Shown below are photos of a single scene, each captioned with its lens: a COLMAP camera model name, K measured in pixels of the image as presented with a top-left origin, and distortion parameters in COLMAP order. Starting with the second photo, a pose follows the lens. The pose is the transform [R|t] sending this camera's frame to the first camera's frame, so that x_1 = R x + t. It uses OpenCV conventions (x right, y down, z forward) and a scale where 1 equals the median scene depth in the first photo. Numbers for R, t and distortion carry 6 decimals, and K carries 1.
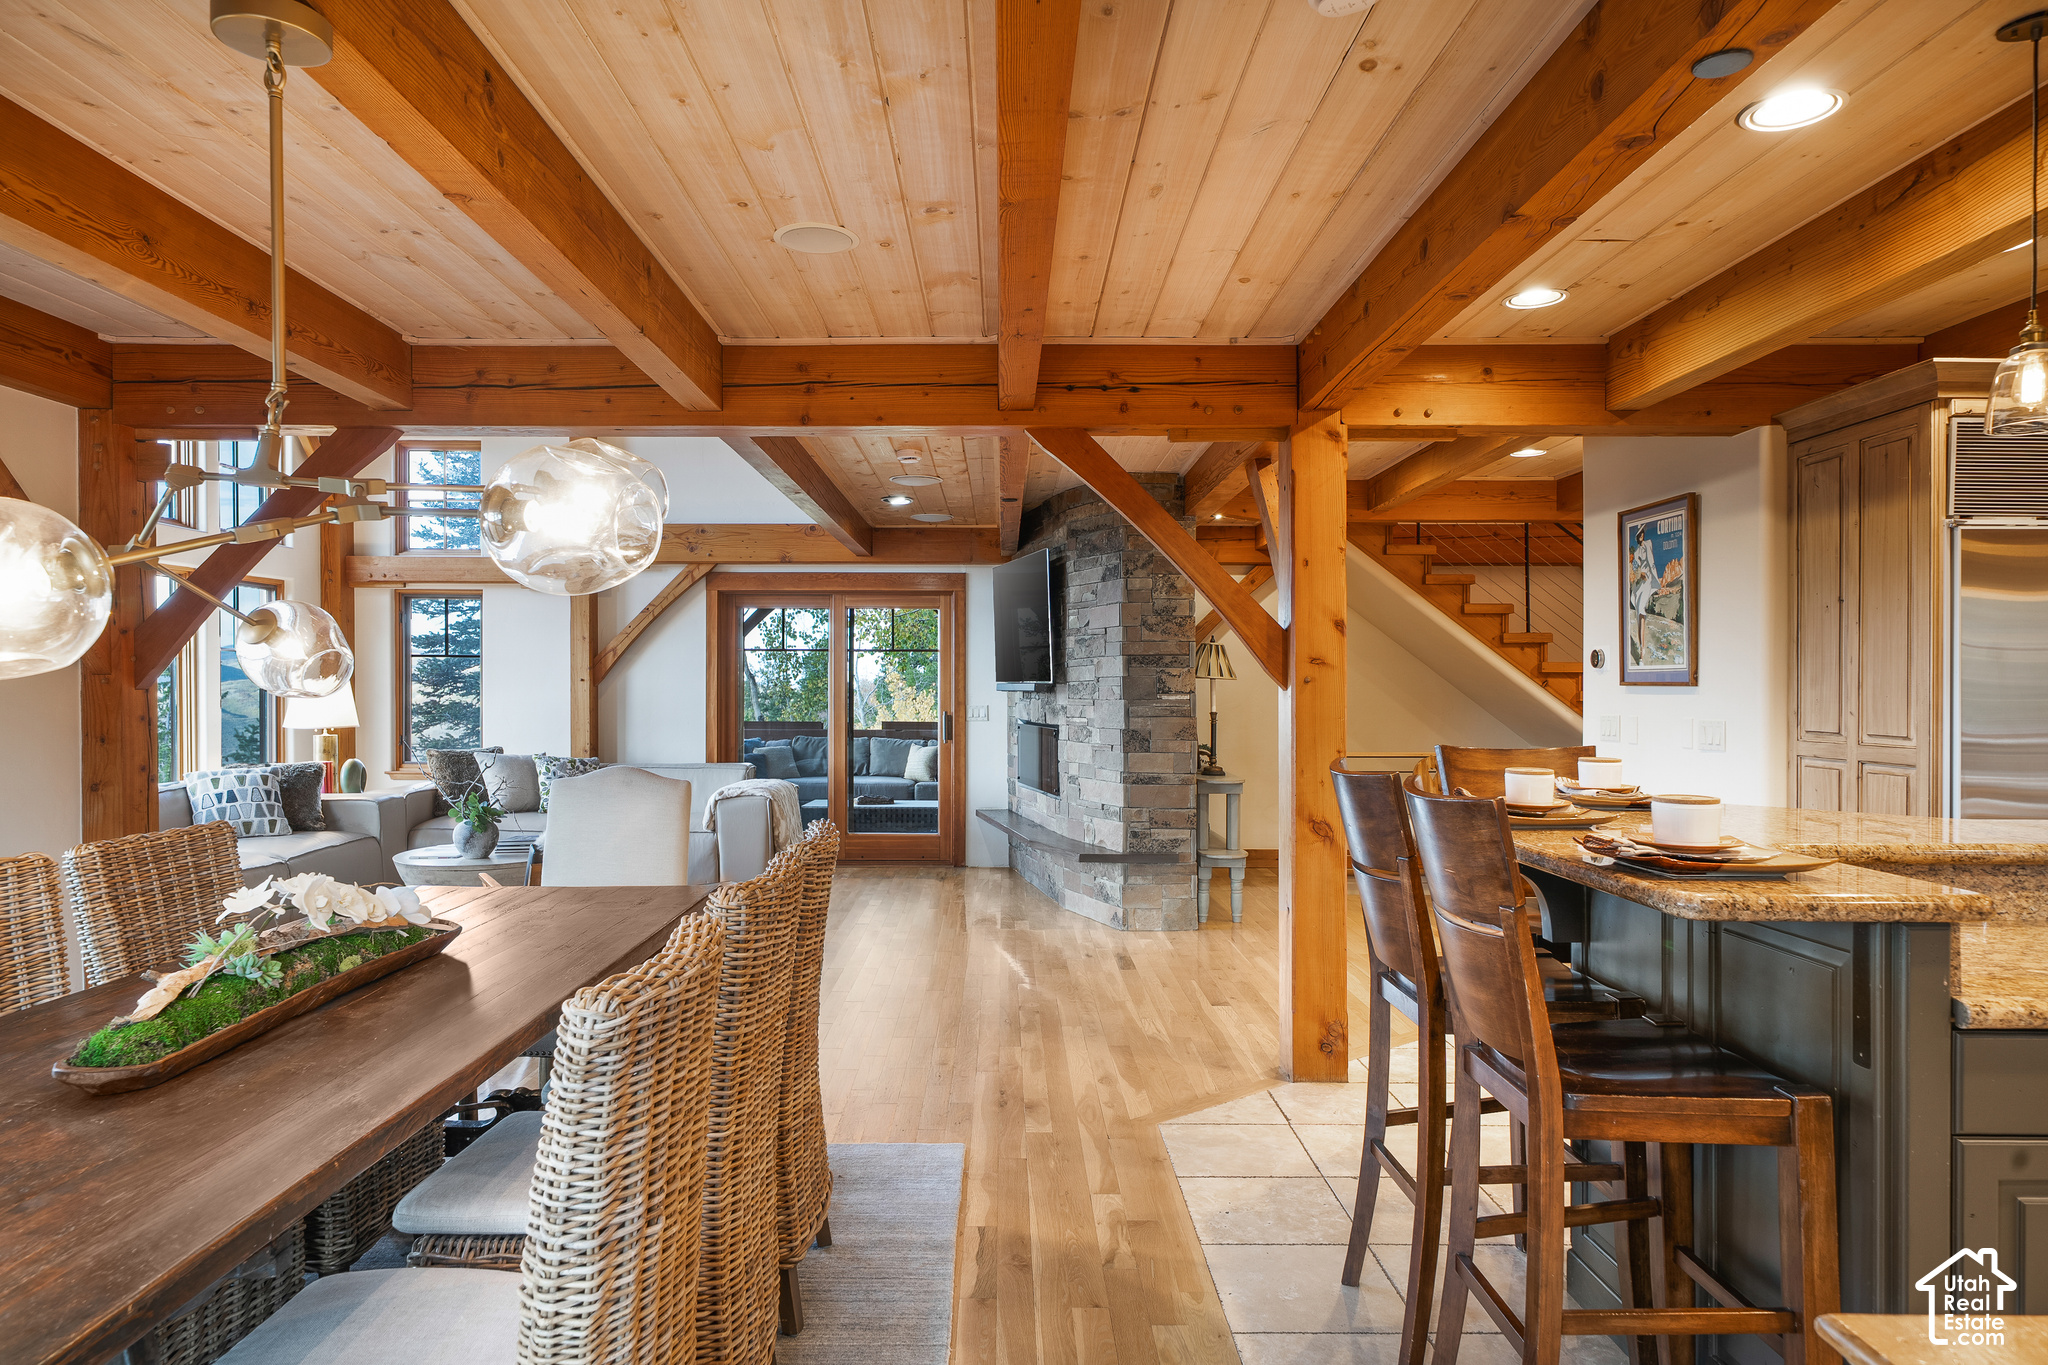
lens RADIAL K [[1231.8, 0, 1018.8], [0, 1231.8, 681.9], [0, 0, 1]] dist [0.000677, 0.000156]
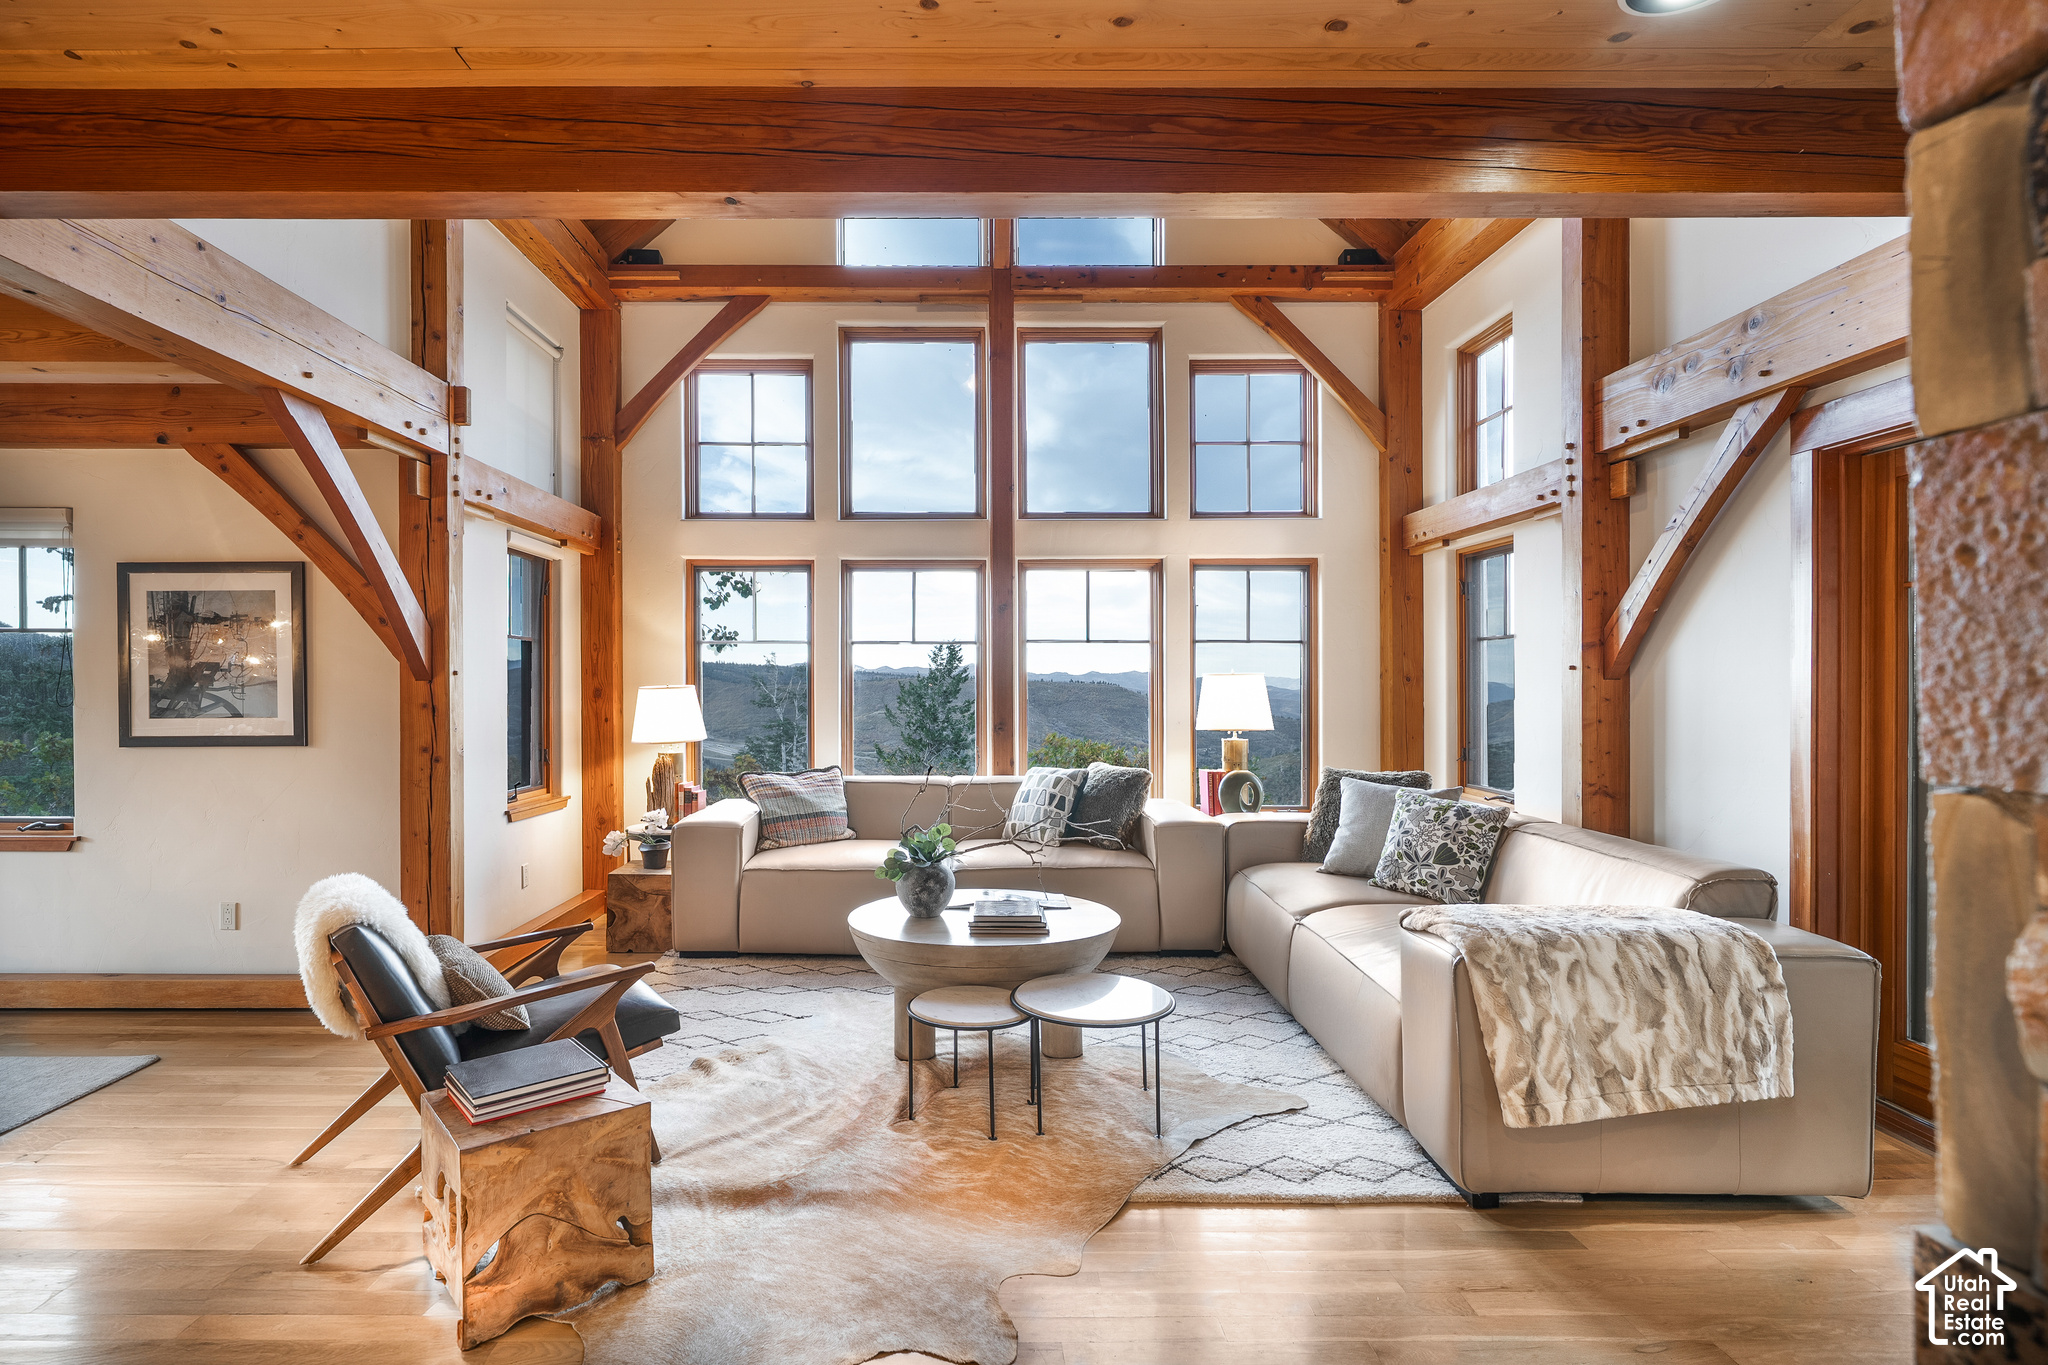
lens RADIAL K [[1003.0, 0, 964.9], [0, 1003.0, 691.1], [0, 0, 1]] dist [0.004100, -0.002264]
pose [[-0.002937, 0.005803, -0.999979, 0.112386], [0.002608, 0.999980, 0.005795, 0.006203], [0.999992, -0.002591, -0.002952, 0.792168]]
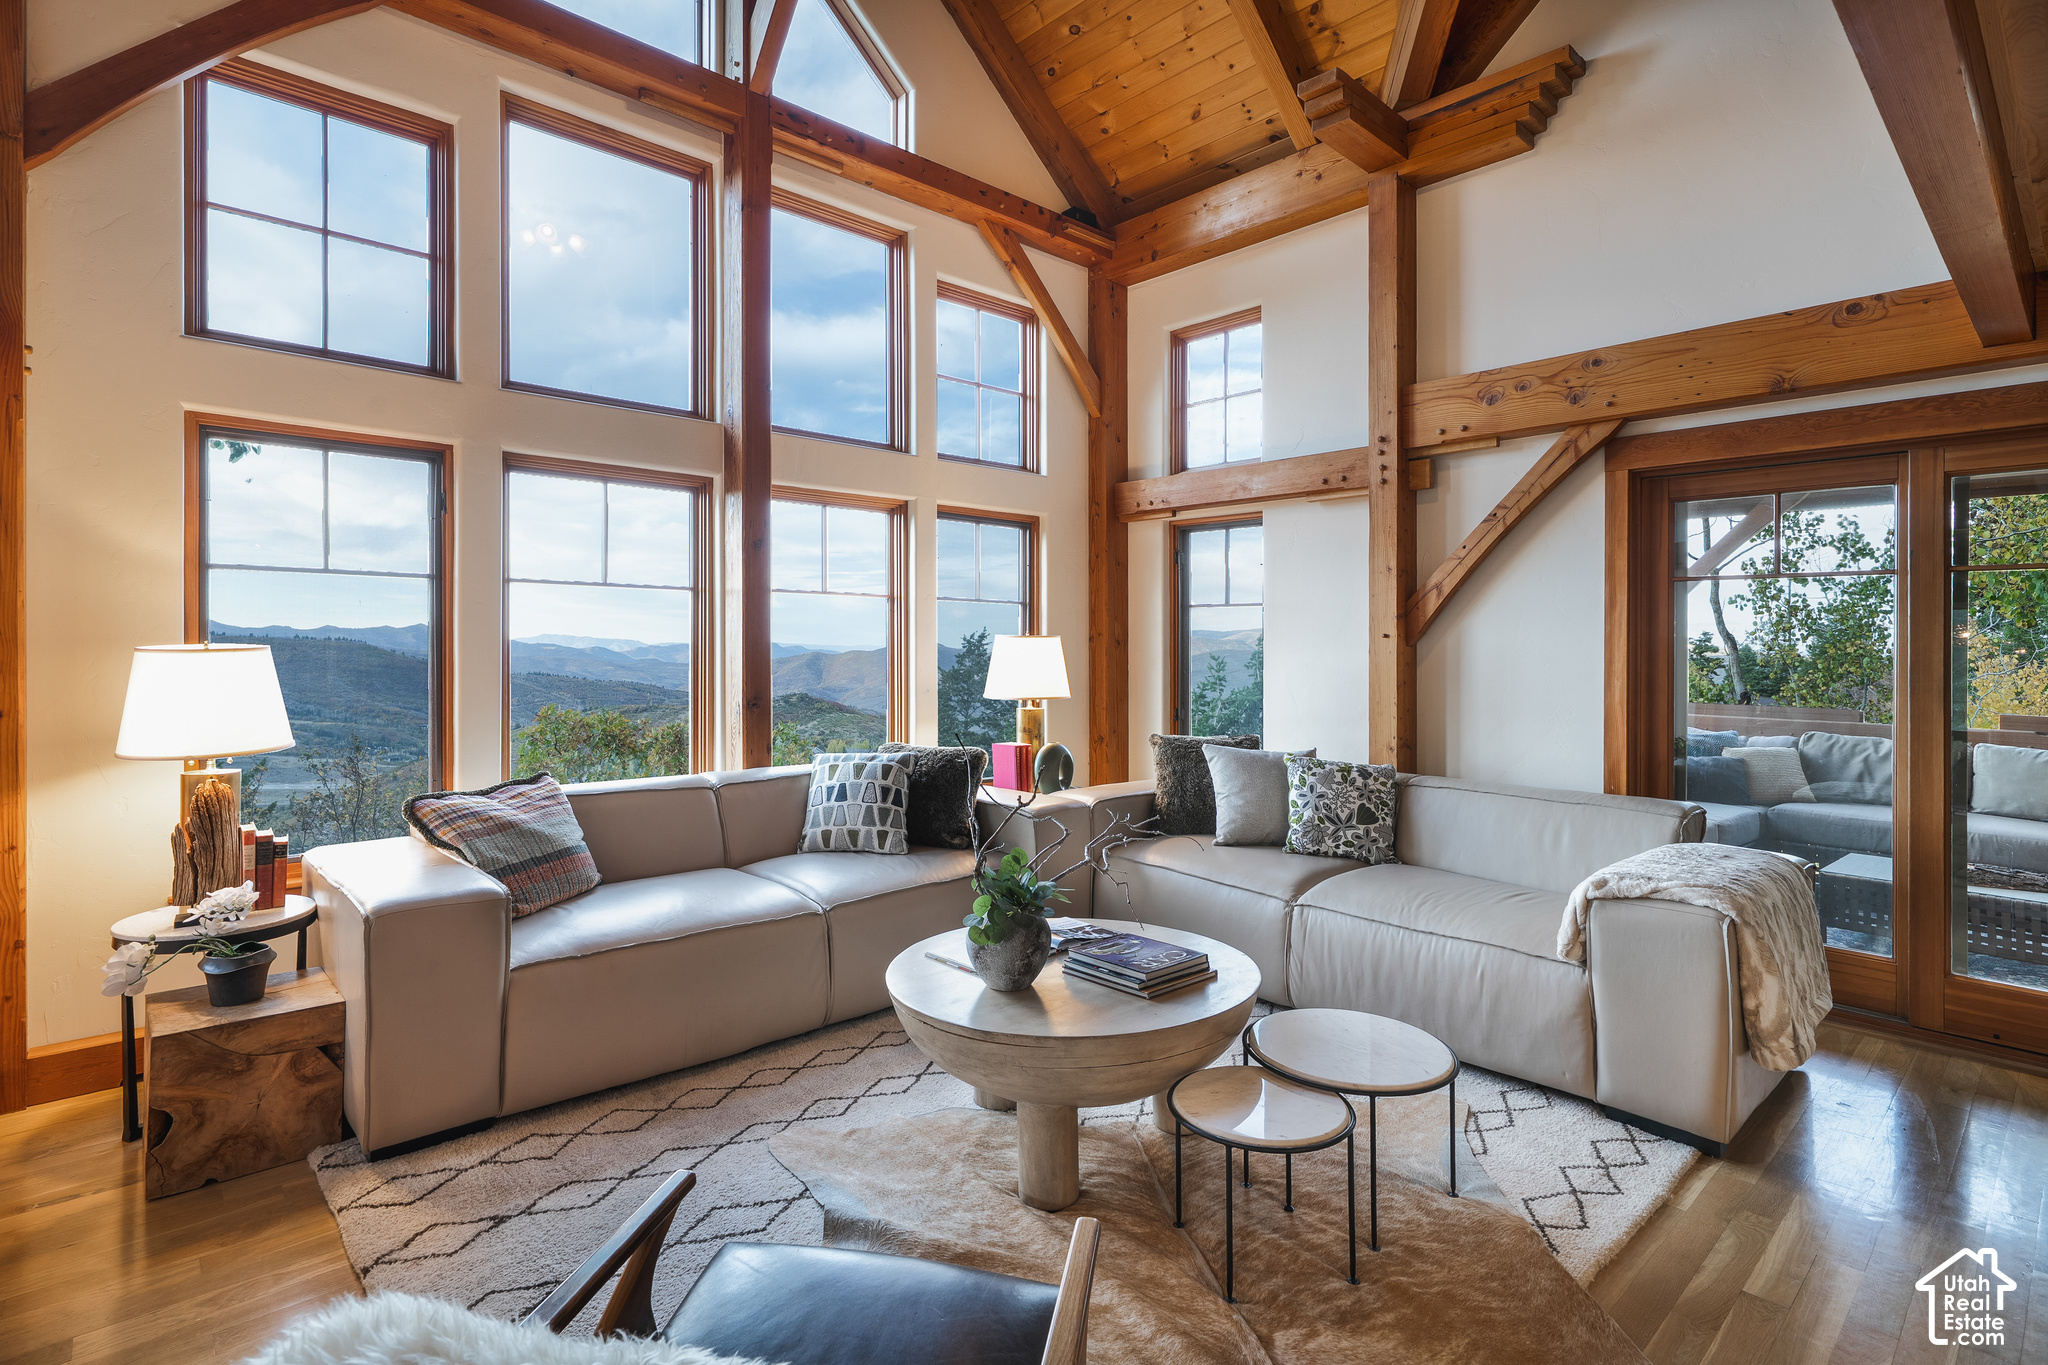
lens RADIAL K [[1003.0, 0, 1030.4], [0, 1003.0, 639.6], [0, 0, 1]] dist [0.004100, -0.002264]
pose [[0.671092, -0.000070, -0.741374, -0.104497], [-0.005459, 0.999972, -0.005037, 0.004387], [0.741354, 0.007427, 0.671073, 0.568222]]
